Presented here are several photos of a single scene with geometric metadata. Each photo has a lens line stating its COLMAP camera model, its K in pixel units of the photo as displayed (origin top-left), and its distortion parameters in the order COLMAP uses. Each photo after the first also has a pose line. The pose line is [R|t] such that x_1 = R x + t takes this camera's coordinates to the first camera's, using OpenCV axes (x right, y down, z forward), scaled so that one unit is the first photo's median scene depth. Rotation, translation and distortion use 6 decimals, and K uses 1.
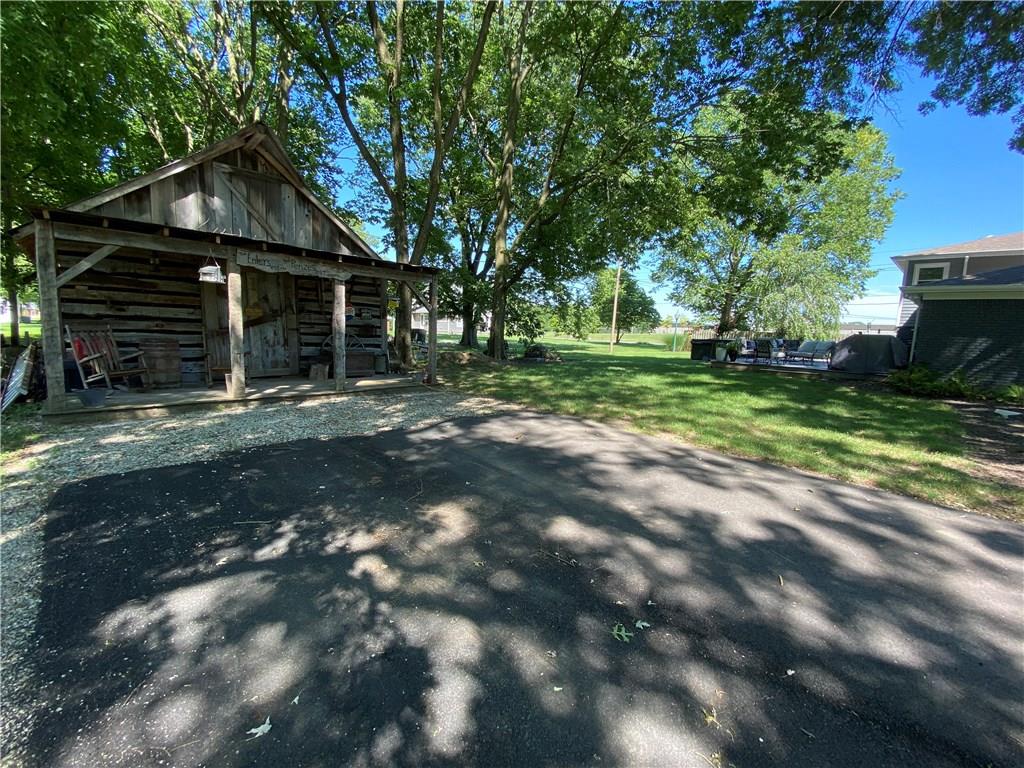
lens RADIAL K [[412.0, 0, 512.6], [0, 412.0, 389.5], [0, 0, 1]] dist [0.043592, -0.035888]
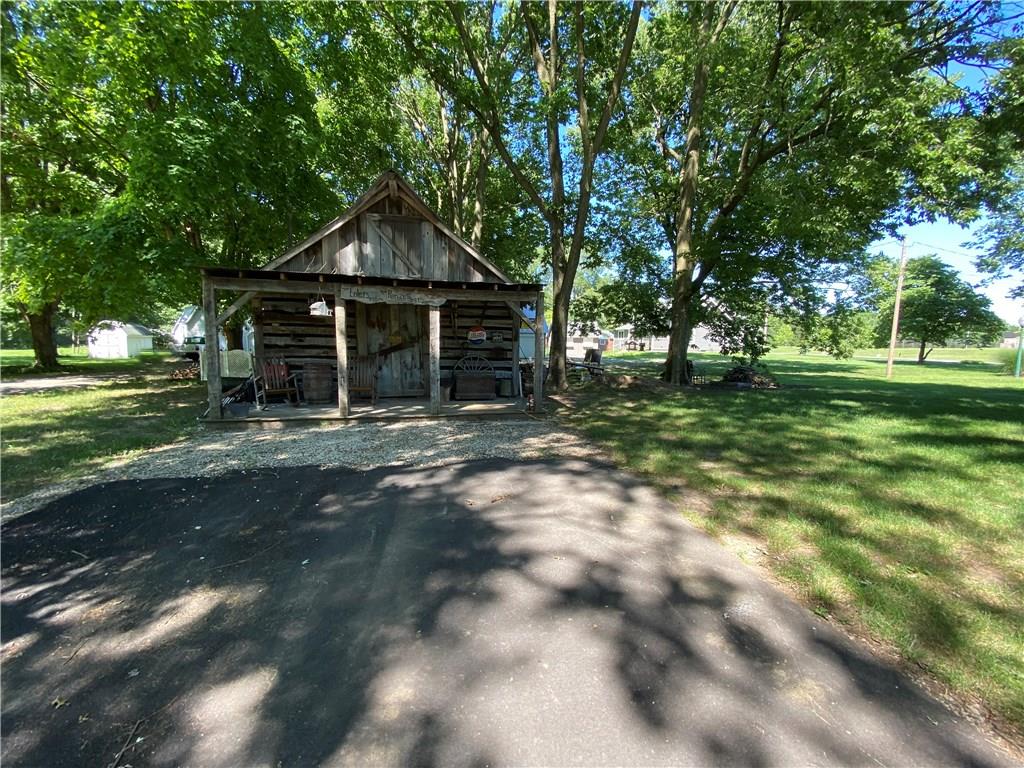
lens RADIAL K [[412.0, 0, 512.6], [0, 412.0, 389.5], [0, 0, 1]] dist [0.043592, -0.035888]
pose [[0.845509, 0.035588, -0.532774, 0.300882], [-0.058576, 0.997936, -0.026301, -0.045383], [0.530739, 0.053446, 0.845849, 0.267677]]
